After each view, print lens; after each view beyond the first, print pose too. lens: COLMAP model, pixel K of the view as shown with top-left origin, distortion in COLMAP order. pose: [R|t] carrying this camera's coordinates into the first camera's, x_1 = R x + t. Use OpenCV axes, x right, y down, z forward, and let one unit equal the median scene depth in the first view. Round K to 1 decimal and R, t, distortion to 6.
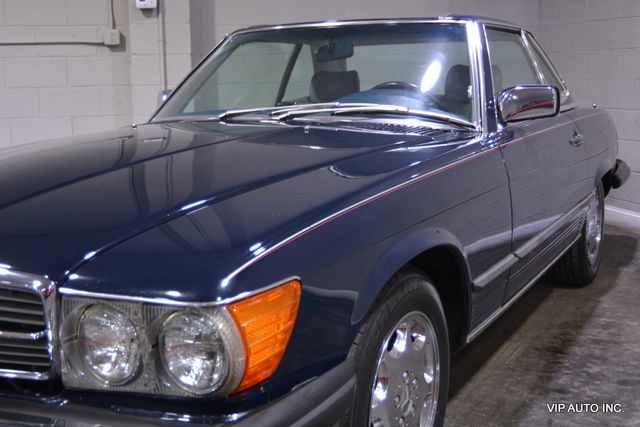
lens RADIAL K [[795.5, 0, 319.8], [0, 795.5, 213.0], [0, 0, 1]] dist [-0.049452, 0.000000]
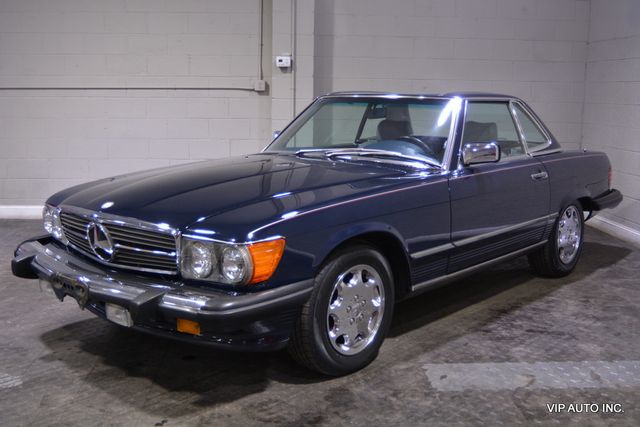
lens RADIAL K [[655.7, 0, 317.6], [0, 655.7, 216.2], [0, 0, 1]] dist [0.001166, 0.000000]
pose [[0.979918, 0.066651, -0.187932, 0.204950], [-0.066076, 0.997771, 0.009330, -0.000937], [0.188135, 0.003275, 0.982138, -0.400636]]
